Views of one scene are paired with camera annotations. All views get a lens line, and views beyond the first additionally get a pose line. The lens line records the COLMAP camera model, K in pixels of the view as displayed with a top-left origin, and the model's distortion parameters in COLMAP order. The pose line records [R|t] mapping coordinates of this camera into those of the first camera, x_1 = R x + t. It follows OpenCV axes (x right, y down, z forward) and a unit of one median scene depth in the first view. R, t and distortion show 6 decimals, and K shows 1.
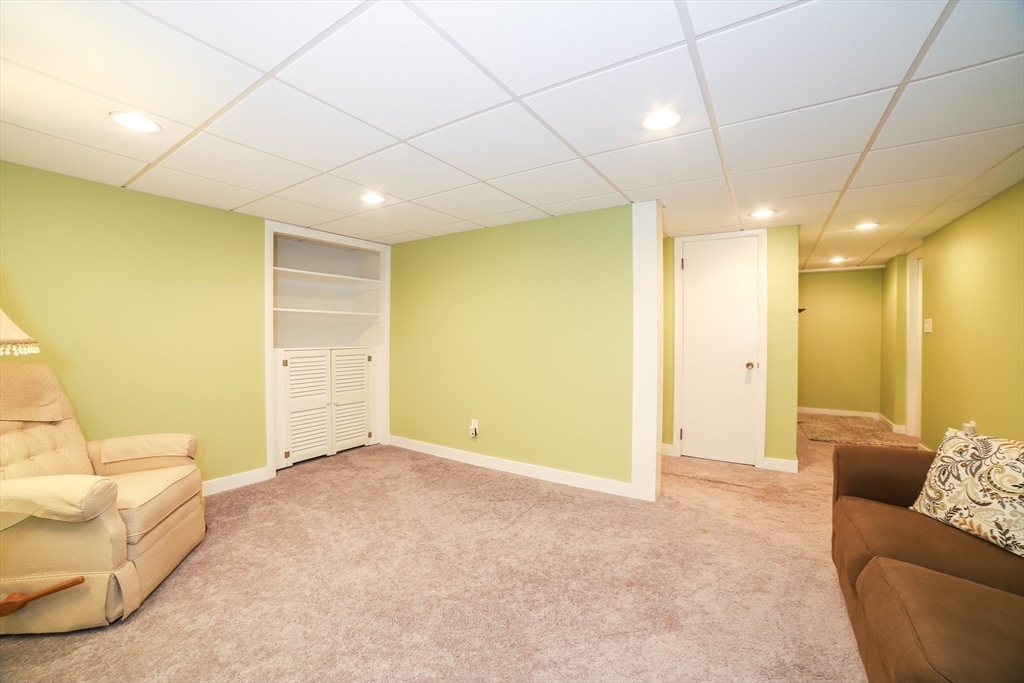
lens RADIAL K [[415.8, 0, 506.7], [0, 415.8, 336.0], [0, 0, 1]] dist [-0.109843, 0.038213]
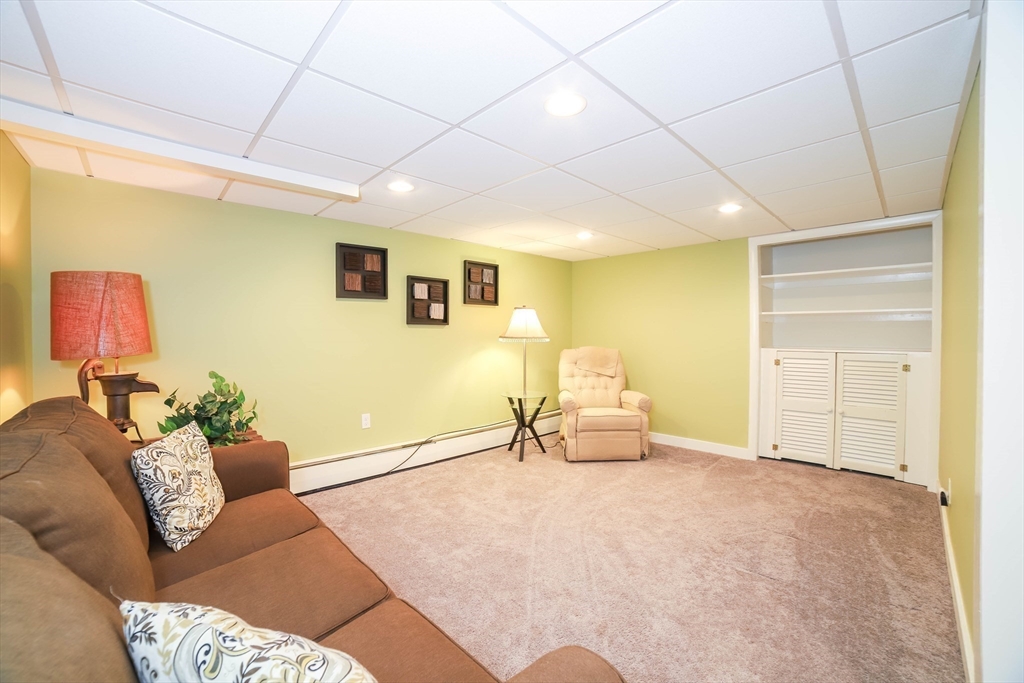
lens RADIAL K [[415.8, 0, 506.7], [0, 415.8, 336.0], [0, 0, 1]] dist [-0.109843, 0.038213]
pose [[-0.227438, 0.007502, -0.973764, 0.691540], [-0.006796, 0.999934, 0.009291, -0.008976], [0.973769, 0.008730, -0.227372, 0.566885]]
